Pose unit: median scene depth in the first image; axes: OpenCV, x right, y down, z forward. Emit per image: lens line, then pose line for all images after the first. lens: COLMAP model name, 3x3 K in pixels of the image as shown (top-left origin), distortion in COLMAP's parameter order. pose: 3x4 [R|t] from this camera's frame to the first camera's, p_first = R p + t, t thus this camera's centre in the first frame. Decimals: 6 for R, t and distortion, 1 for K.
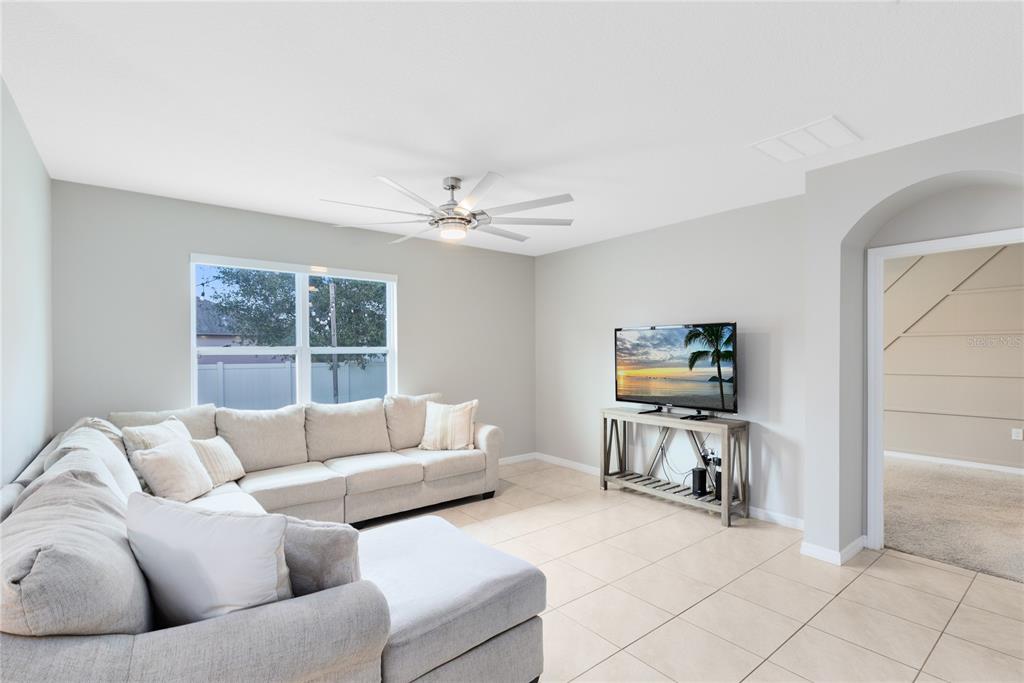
lens RADIAL K [[476.2, 0, 512.0], [0, 476.2, 341.5], [0, 0, 1]] dist [0.001601, 0.000251]
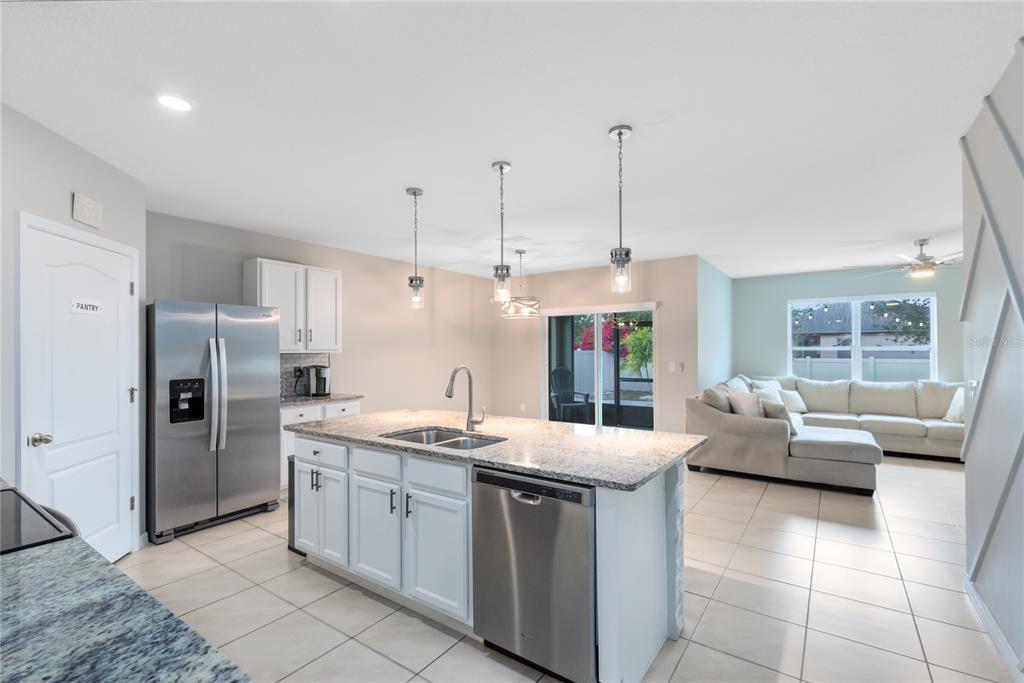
lens RADIAL K [[466.5, 0, 512.0], [0, 466.5, 341.5], [0, 0, 1]] dist [0.000451, 0.000059]
pose [[0.282069, -0.014480, -0.959285, 0.863859], [0.023171, 0.999697, -0.008276, -0.022275], [0.959114, -0.019893, 0.282319, -0.654823]]
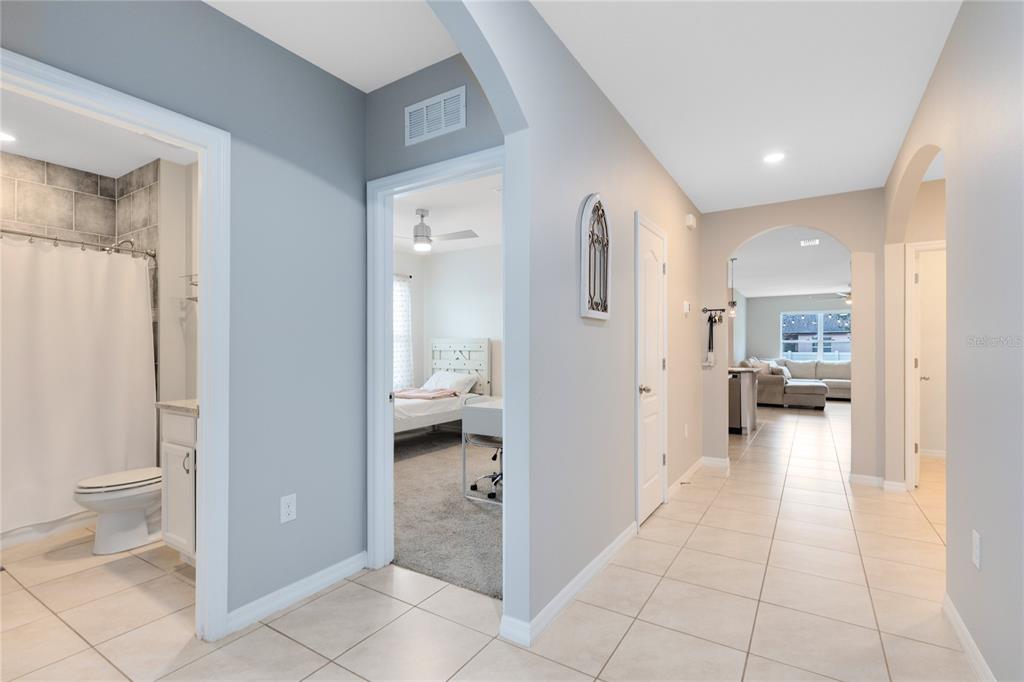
lens RADIAL K [[476.2, 0, 512.0], [0, 476.2, 341.0], [0, 0, 1]] dist [0.001601, 0.000251]
pose [[0.323953, -0.010147, -0.946019, 1.804993], [0.017482, 0.999836, -0.004738, -0.003564], [0.945911, -0.015004, 0.324078, -1.787666]]
